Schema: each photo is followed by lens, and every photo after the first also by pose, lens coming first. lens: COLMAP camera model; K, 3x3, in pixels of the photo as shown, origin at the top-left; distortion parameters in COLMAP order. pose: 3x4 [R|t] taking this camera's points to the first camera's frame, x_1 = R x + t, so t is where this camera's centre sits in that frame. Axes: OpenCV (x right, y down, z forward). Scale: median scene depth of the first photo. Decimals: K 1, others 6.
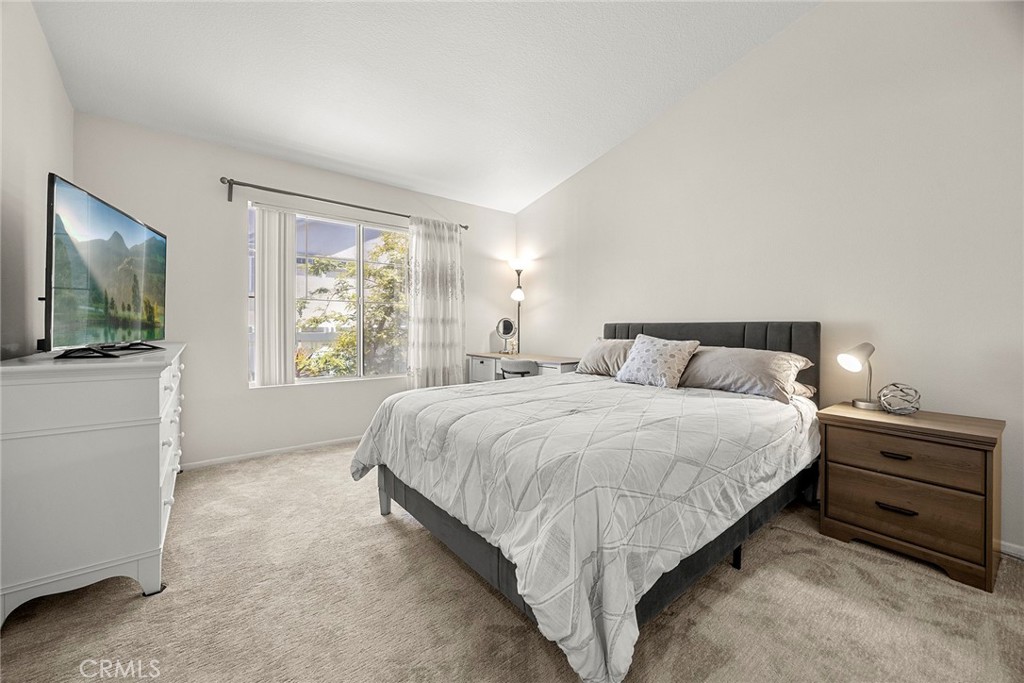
lens RADIAL K [[392.4, 0, 510.6], [0, 392.4, 331.7], [0, 0, 1]] dist [0.000646, 0.000002]
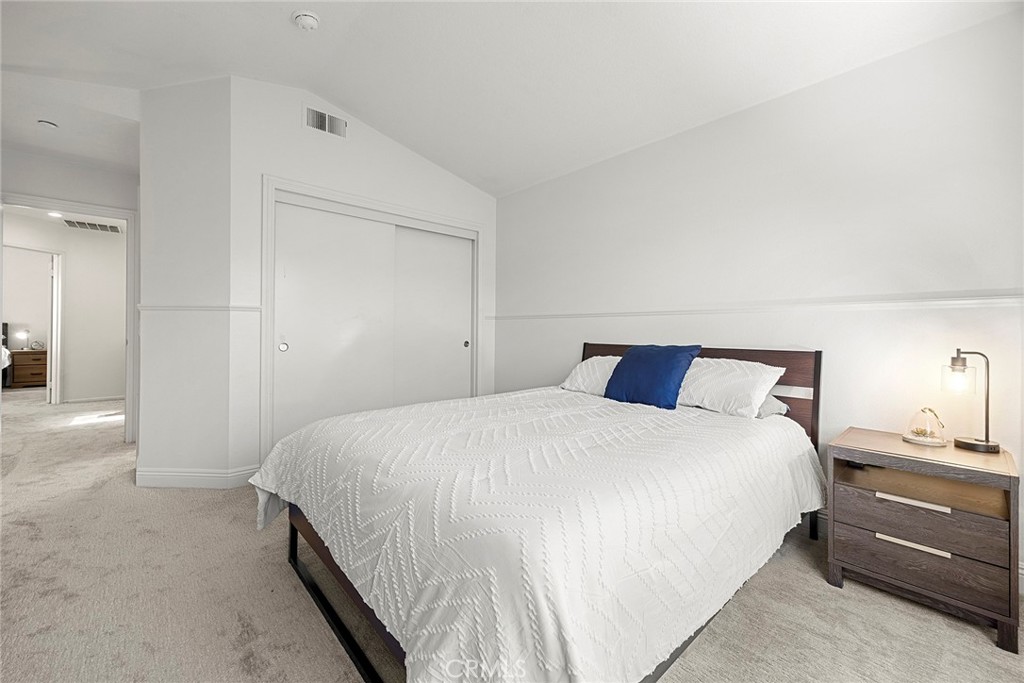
lens RADIAL K [[408.2, 0, 514.6], [0, 408.2, 335.1], [0, 0, 1]] dist [0.001148, 0.000002]
pose [[-0.068611, -0.002991, 0.997639, -2.825644], [-0.008198, 0.999963, 0.002434, 0.036470], [-0.997610, -0.008012, -0.068633, -2.874818]]
